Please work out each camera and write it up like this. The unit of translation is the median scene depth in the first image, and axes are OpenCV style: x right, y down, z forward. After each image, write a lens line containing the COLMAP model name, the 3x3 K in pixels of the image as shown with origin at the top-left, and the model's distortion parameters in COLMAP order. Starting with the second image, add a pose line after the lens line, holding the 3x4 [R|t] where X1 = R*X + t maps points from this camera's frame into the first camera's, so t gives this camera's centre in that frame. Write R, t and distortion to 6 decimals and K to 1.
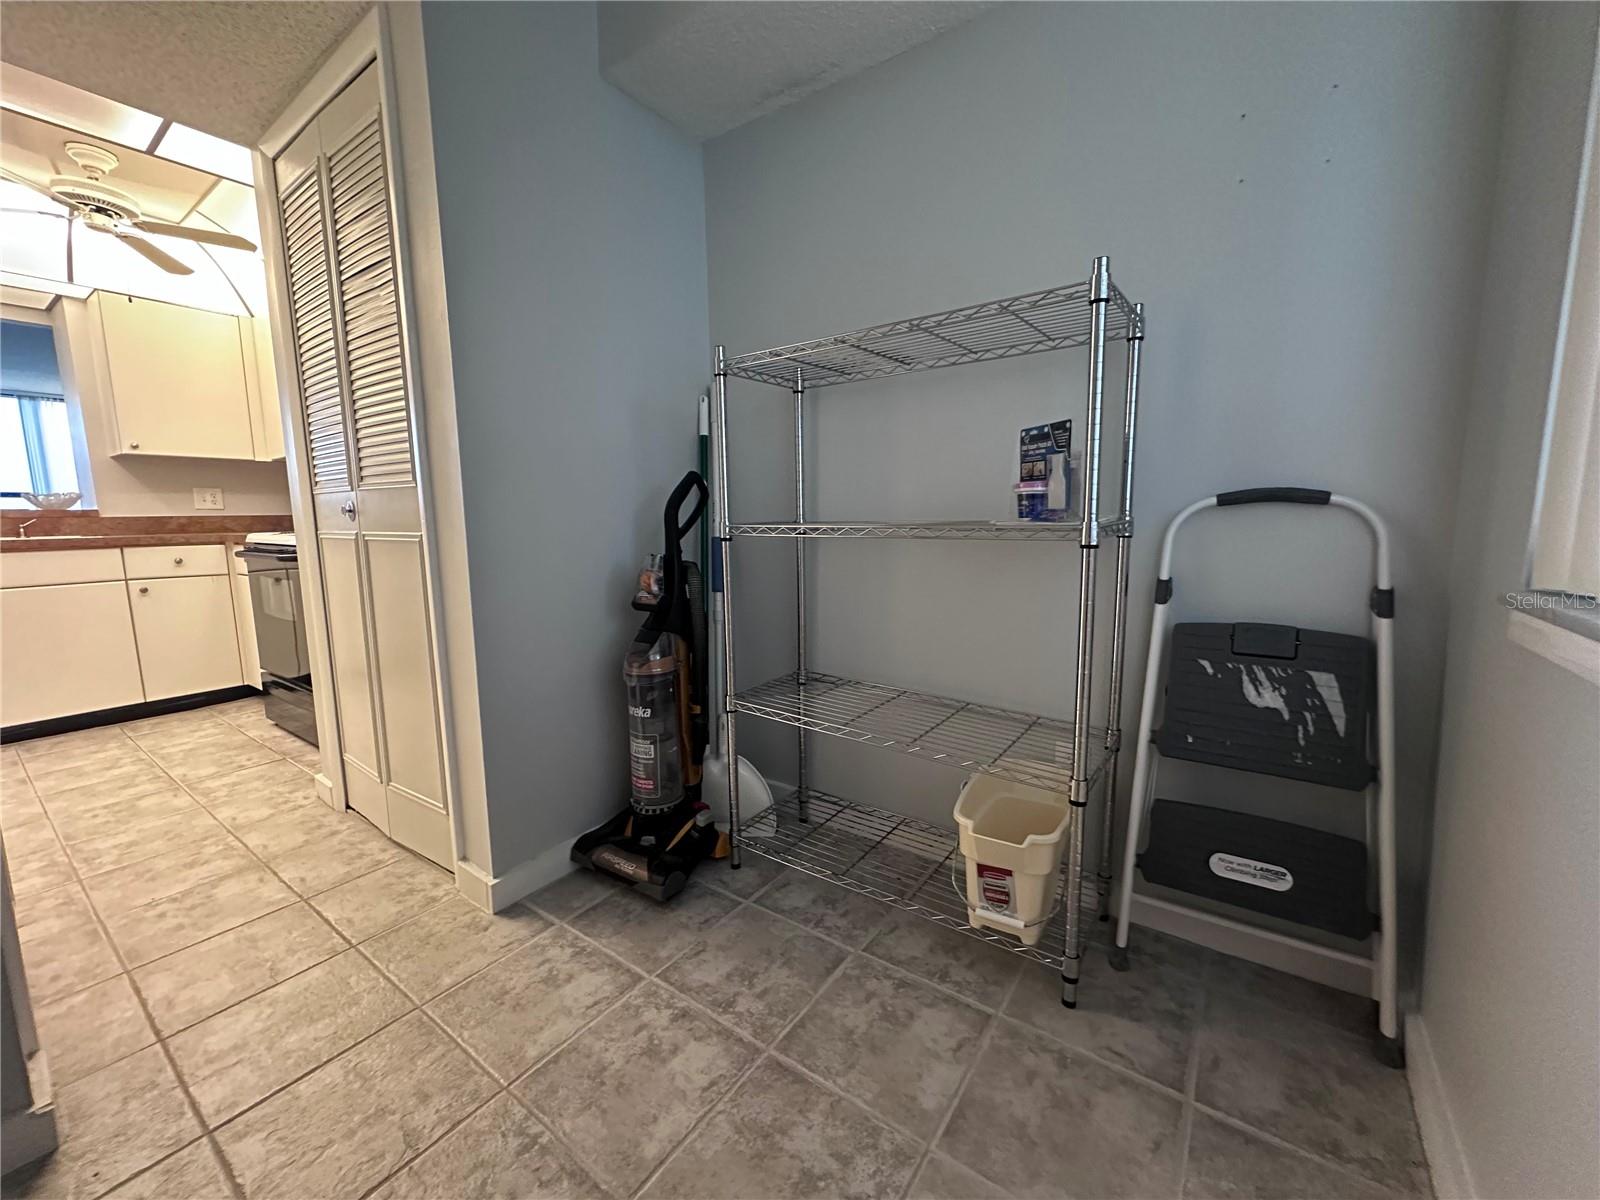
lens RADIAL K [[657.8, 0, 828.8], [0, 657.8, 613.1], [0, 0, 1]] dist [0.004030, -0.000235]
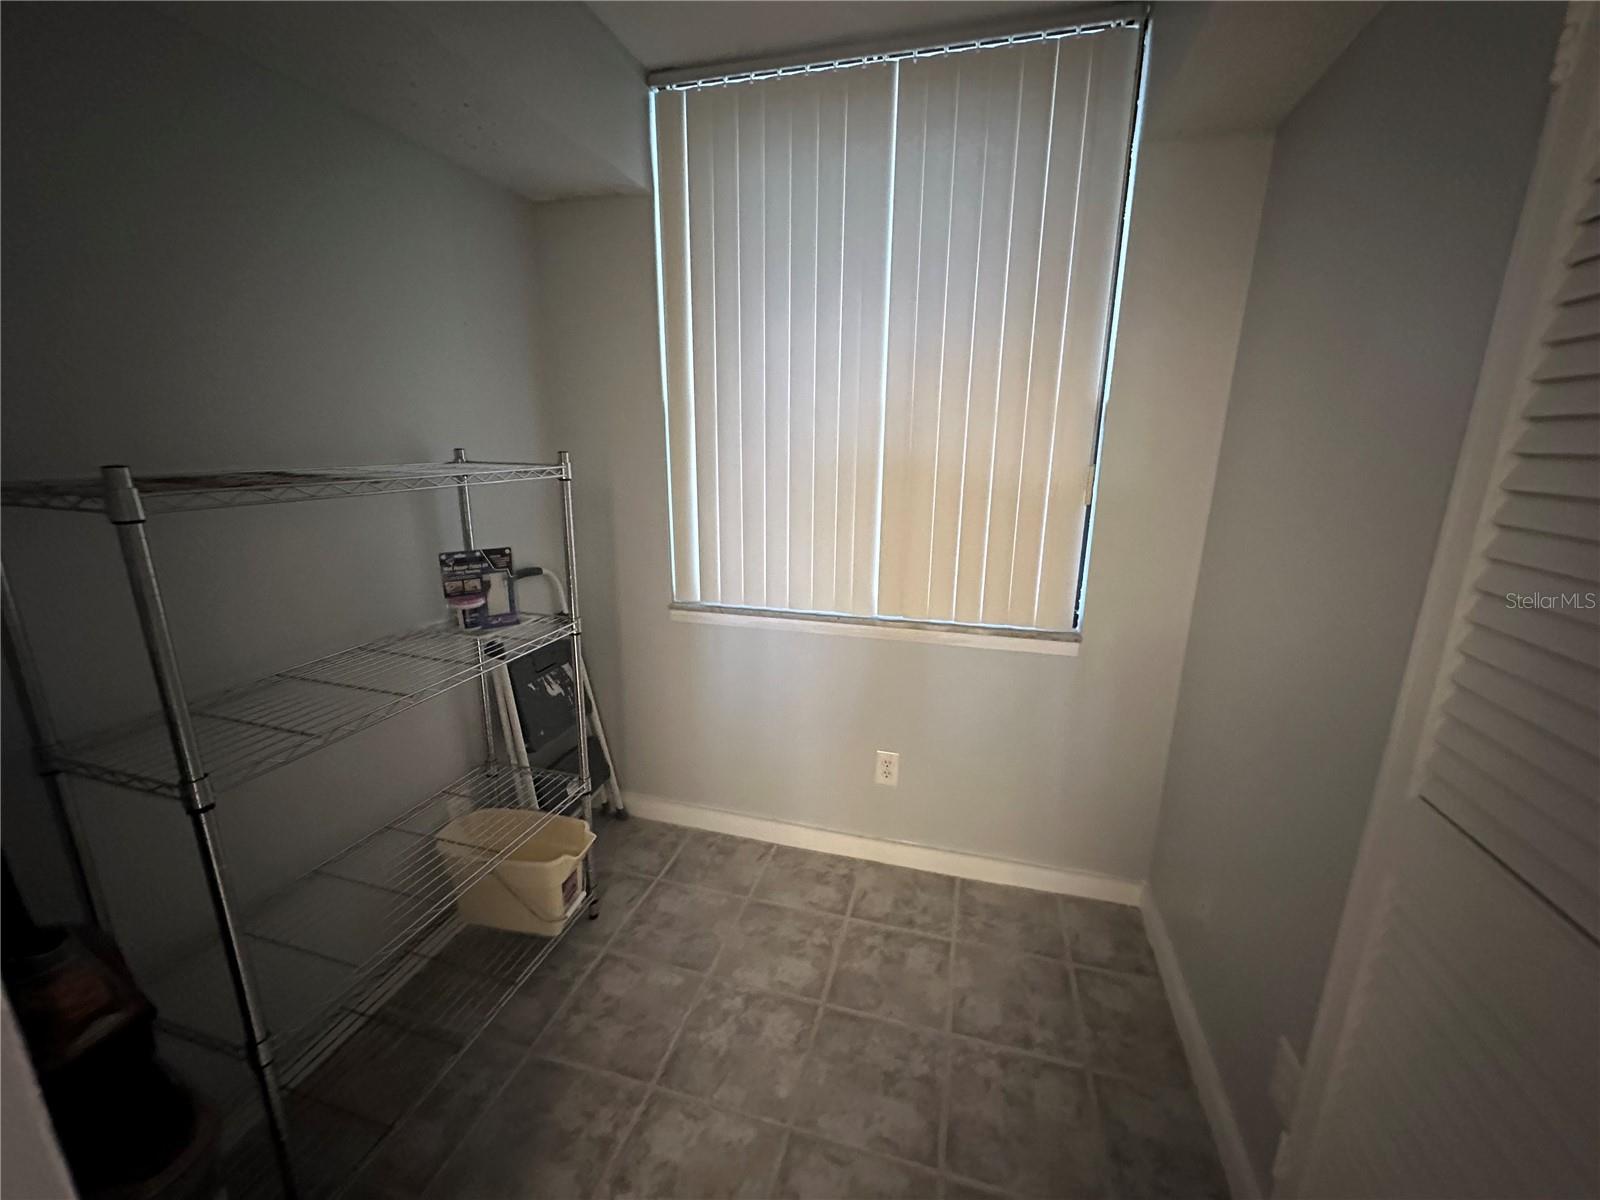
lens RADIAL K [[657.8, 0, 798.8], [0, 657.8, 601.2], [0, 0, 1]] dist [0.004030, -0.000235]
pose [[-0.349406, -0.228669, 0.908639, -1.048534], [0.117169, 0.951487, 0.284508, -0.498005], [-0.929616, 0.205873, -0.305662, 0.887017]]
